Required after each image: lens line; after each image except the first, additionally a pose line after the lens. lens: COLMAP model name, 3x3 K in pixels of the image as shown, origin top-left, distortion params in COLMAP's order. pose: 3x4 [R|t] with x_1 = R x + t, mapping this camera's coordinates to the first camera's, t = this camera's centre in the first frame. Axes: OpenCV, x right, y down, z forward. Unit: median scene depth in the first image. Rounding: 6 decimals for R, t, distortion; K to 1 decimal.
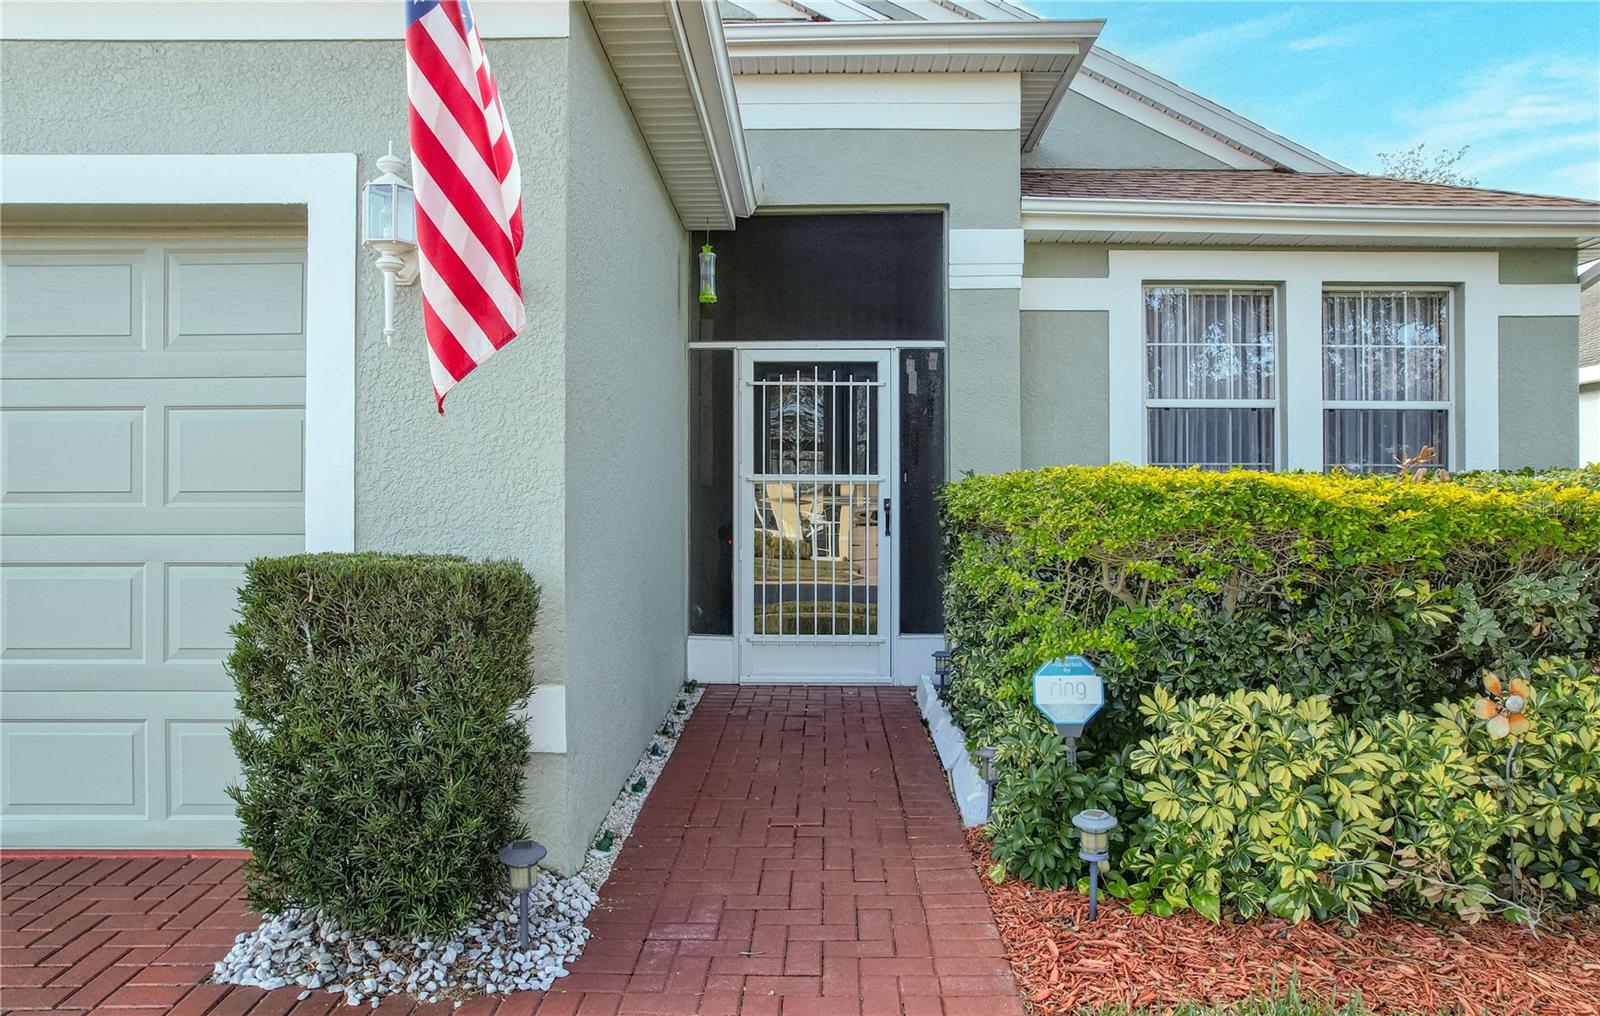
lens RADIAL K [[1065.5, 0, 800.0], [0, 1065.5, 508.0], [0, 0, 1]] dist [-0.030264, 0.000687]
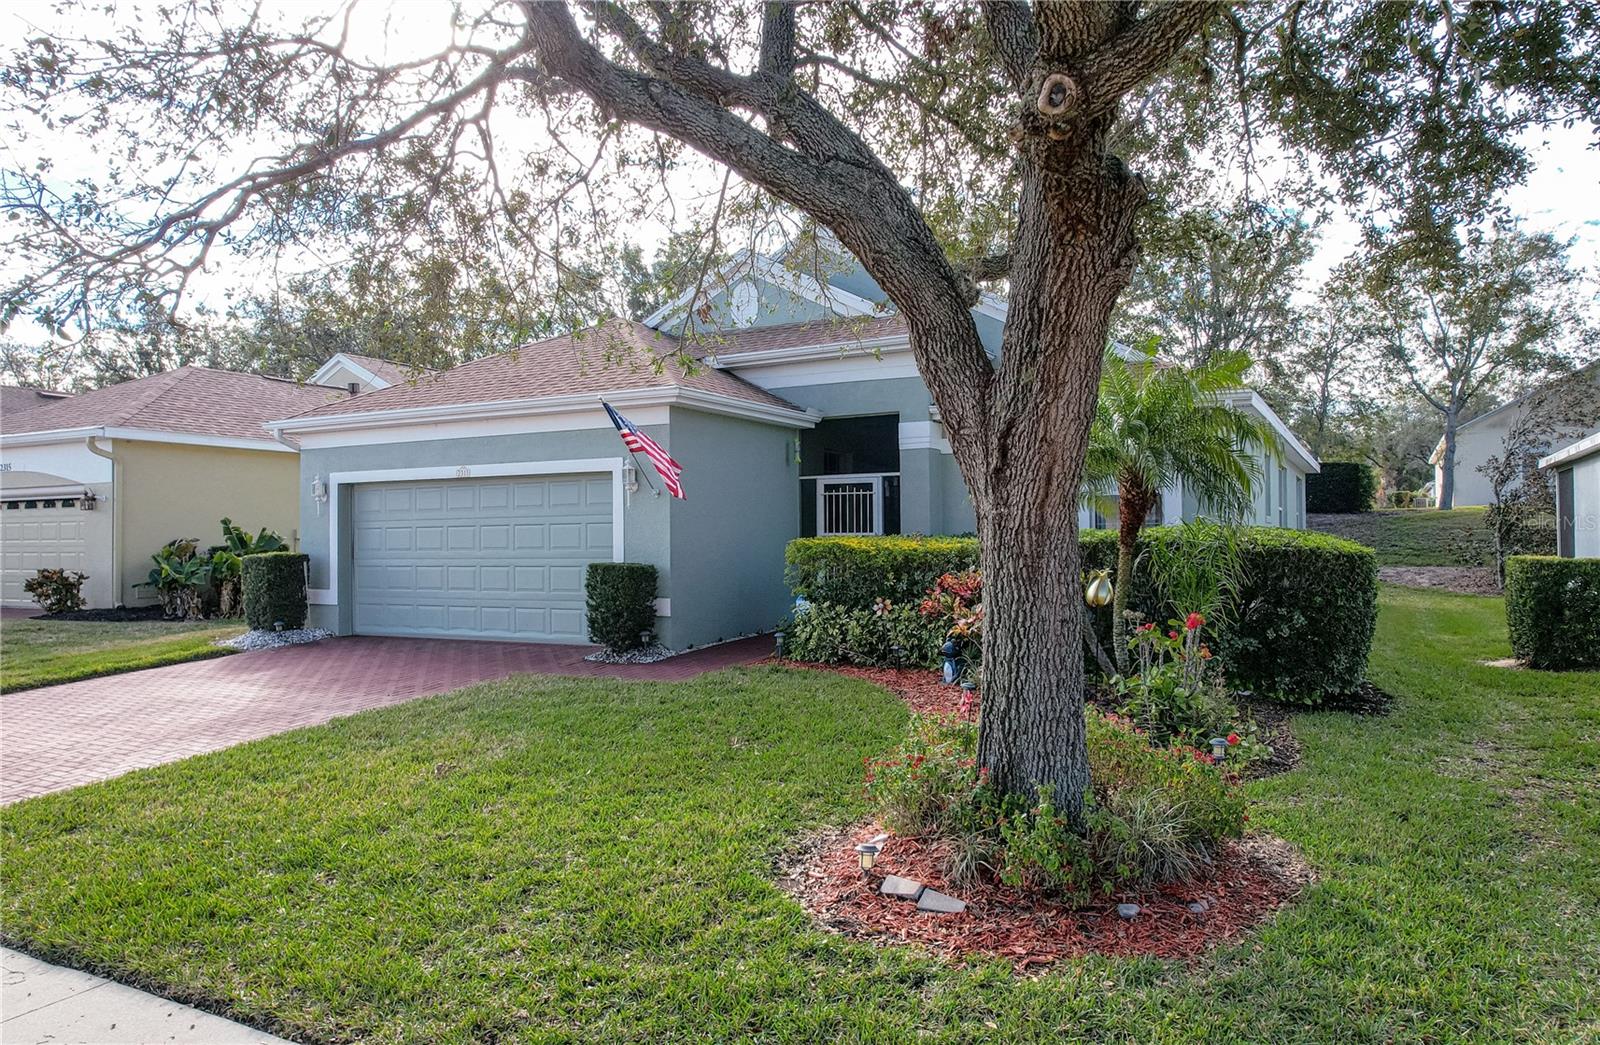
lens RADIAL K [[1024.4, 0, 800.0], [0, 1024.4, 522.5], [0, 0, 1]] dist [-0.001337, -0.000867]
pose [[0.890797, -0.014614, -0.454166, 0.938933], [0.009303, 0.999860, -0.013928, -0.023657], [0.454306, 0.008182, 0.890808, -1.030029]]
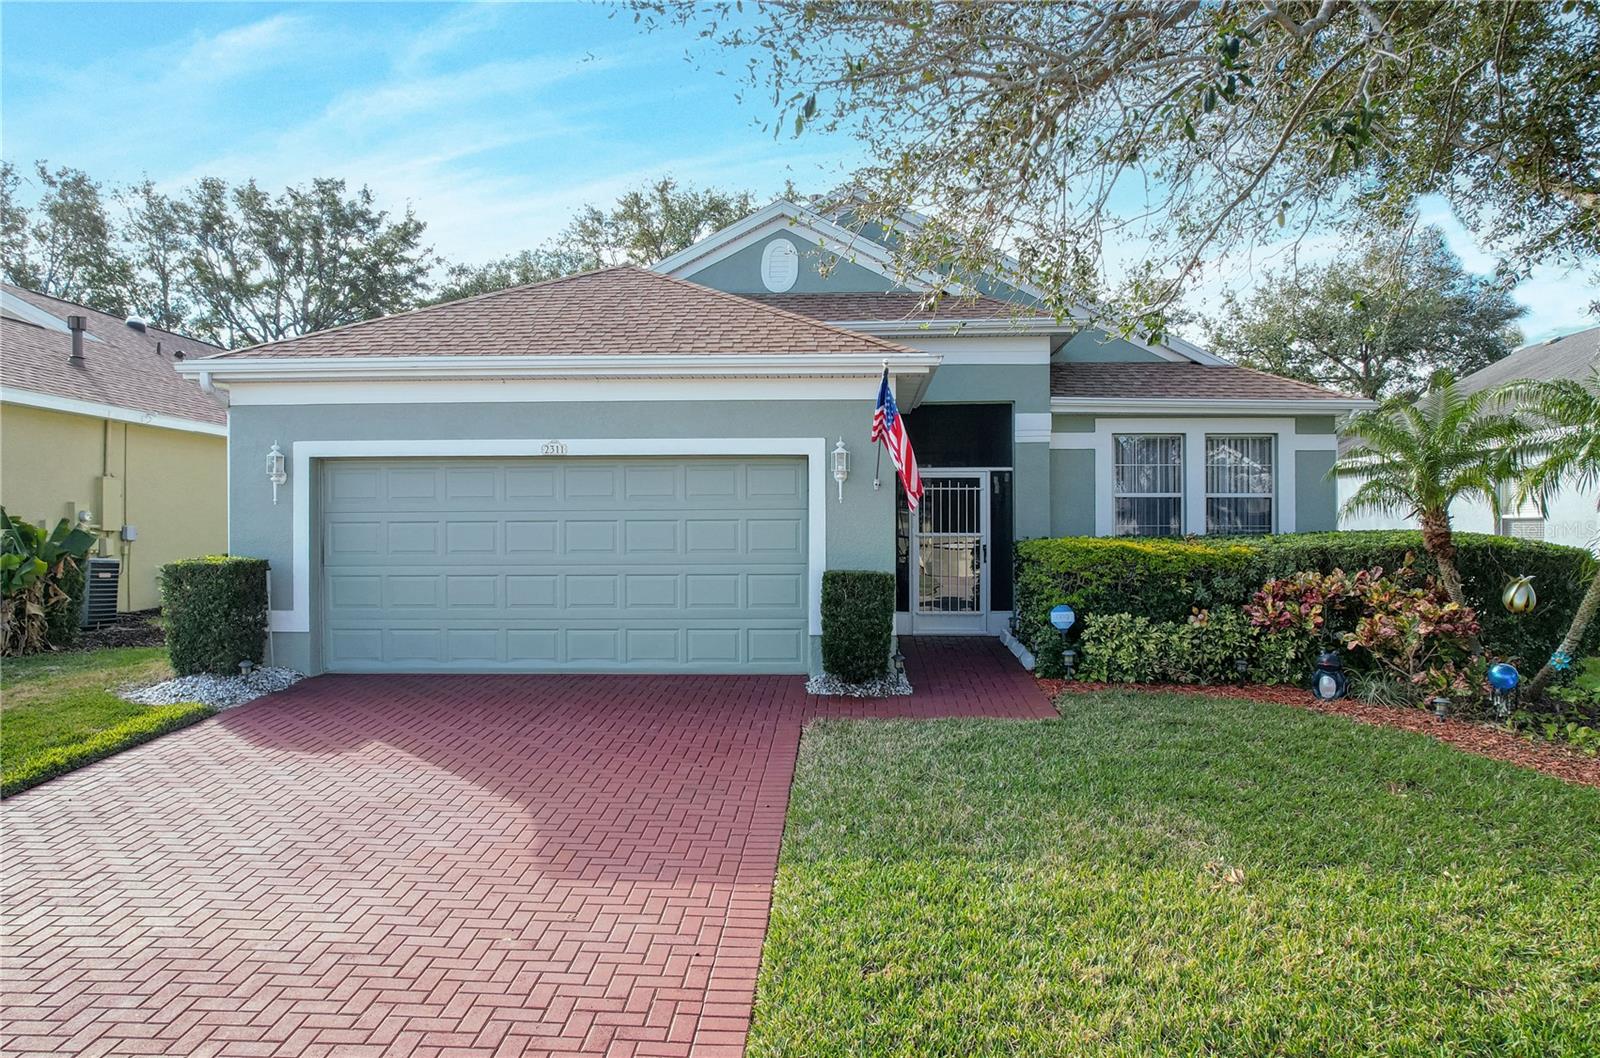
lens RADIAL K [[1050.8, 0, 800.0], [0, 1050.8, 529.0], [0, 0, 1]] dist [-0.024049, 0.000422]
pose [[0.999049, -0.002704, -0.043528, -0.187626], [0.002625, 0.999995, -0.001873, -0.036626], [0.043533, 0.001757, 0.999050, -1.047888]]
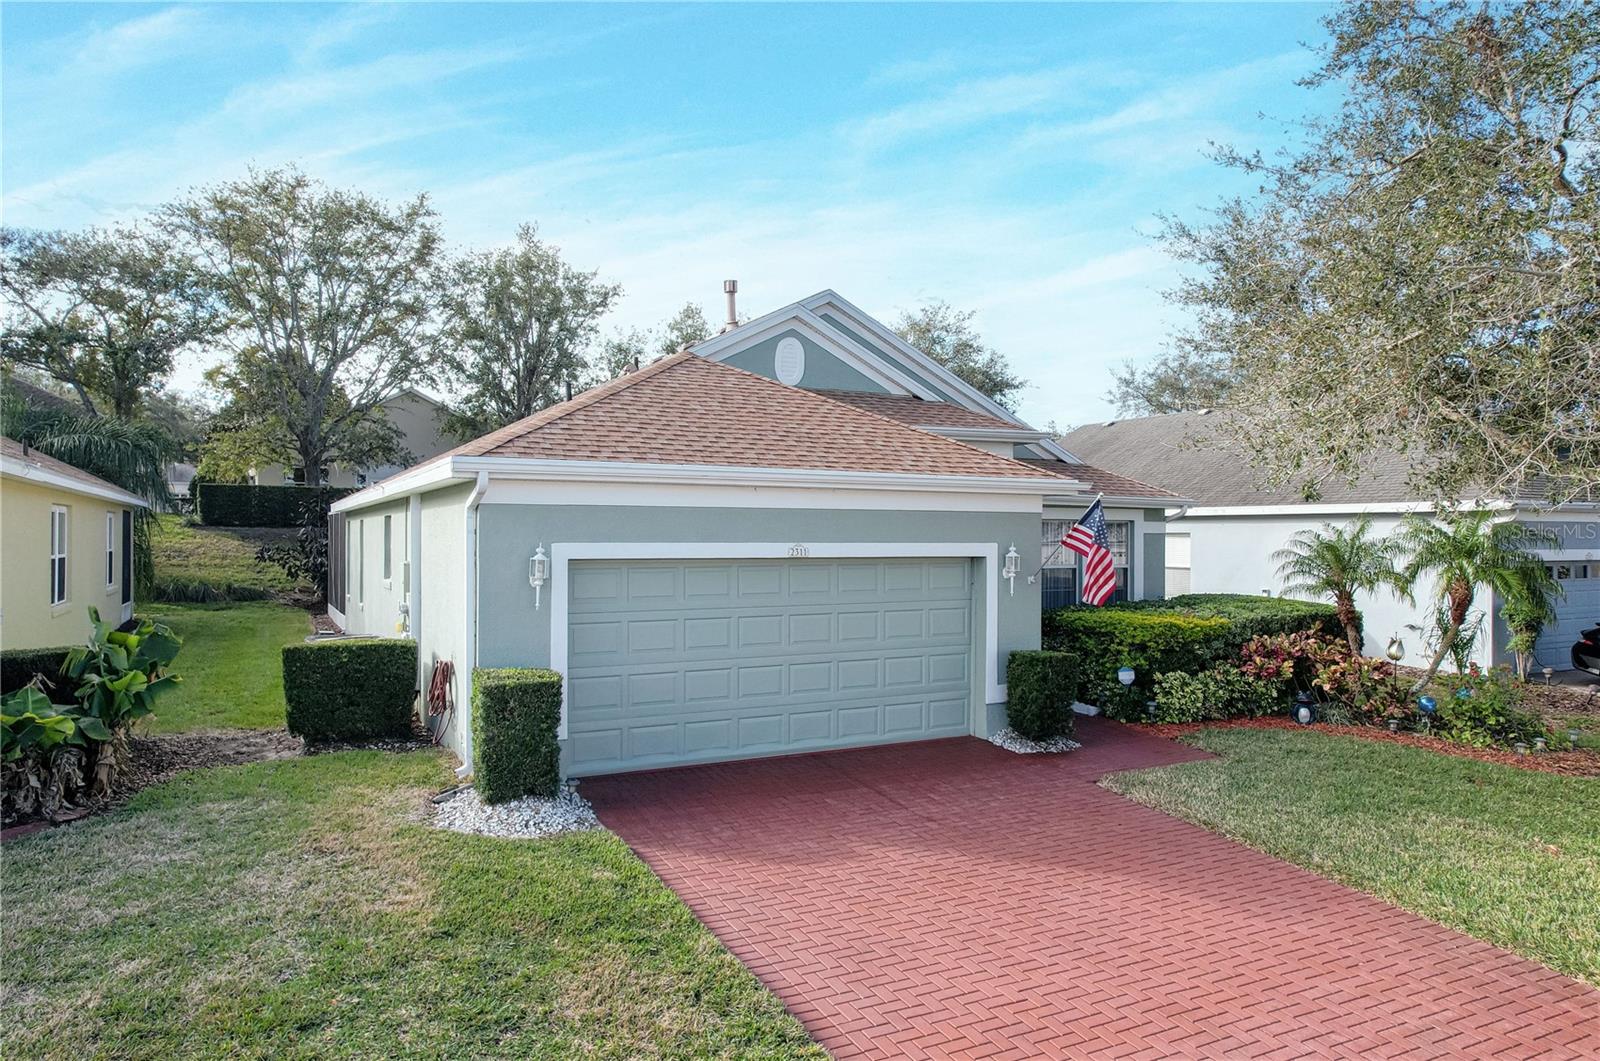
lens RADIAL K [[1112.0, 0, 800.0], [0, 1112.0, 530.5], [0, 0, 1]] dist [-0.005224, -0.000990]
pose [[0.878412, 0.002281, 0.477899, -1.514651], [-0.002604, 0.999997, 0.000014, -0.197554], [-0.477897, -0.001256, 0.878415, -1.107023]]
